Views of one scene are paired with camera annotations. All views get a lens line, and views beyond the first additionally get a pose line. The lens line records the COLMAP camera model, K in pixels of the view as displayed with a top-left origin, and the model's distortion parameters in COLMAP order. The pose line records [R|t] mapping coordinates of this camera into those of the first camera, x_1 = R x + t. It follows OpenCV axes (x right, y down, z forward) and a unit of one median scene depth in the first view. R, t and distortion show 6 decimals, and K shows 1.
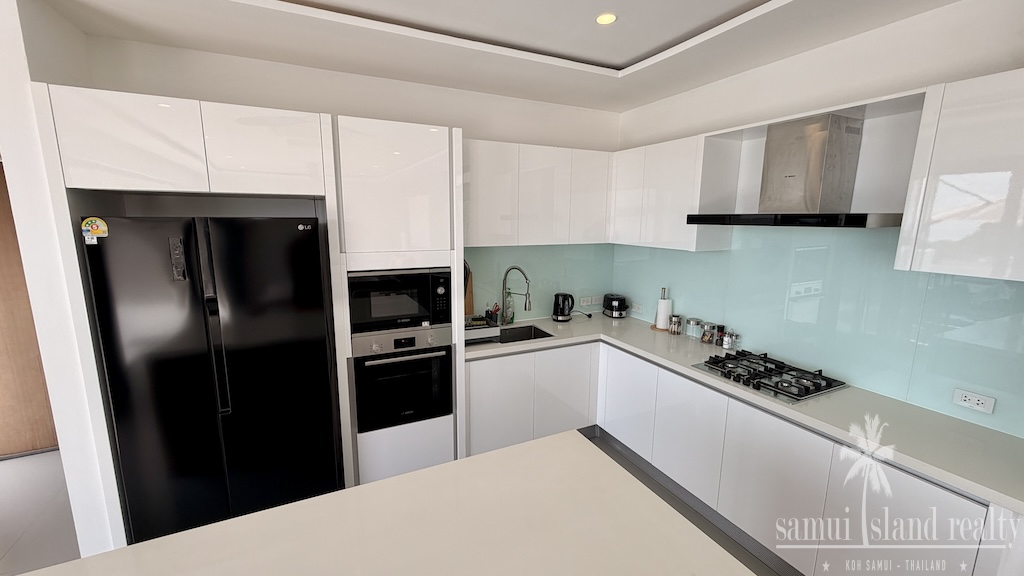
lens RADIAL K [[410.8, 0, 514.9], [0, 410.8, 289.7], [0, 0, 1]] dist [-0.000818, 0.001170]
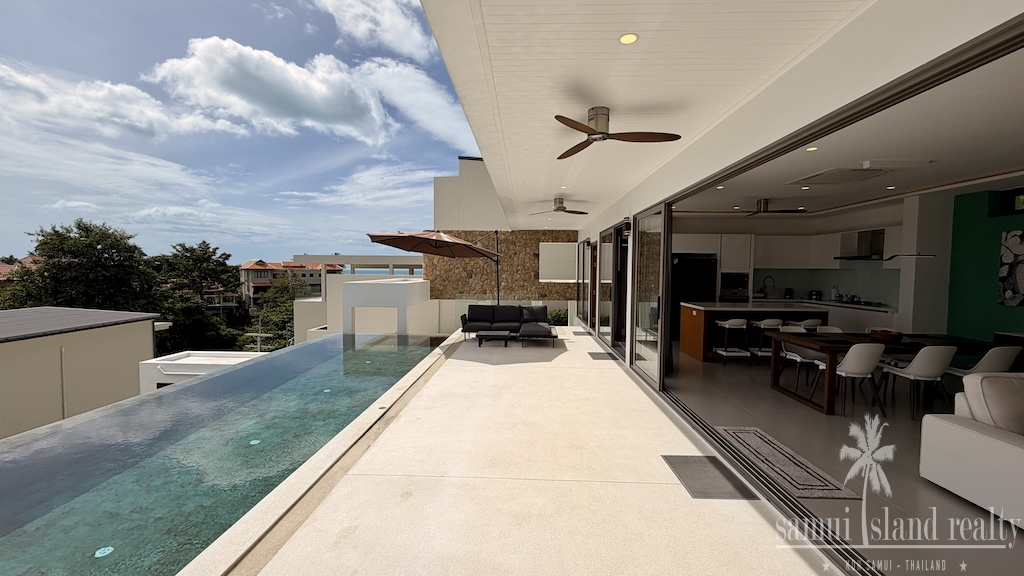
lens RADIAL K [[410.8, 0, 509.5], [0, 410.8, 285.8], [0, 0, 1]] dist [-0.000818, 0.001170]
pose [[0.883401, 0.022067, -0.468098, -0.316064], [-0.085756, 0.989635, -0.115186, 0.608465], [0.460704, 0.141898, 0.876137, -2.873897]]
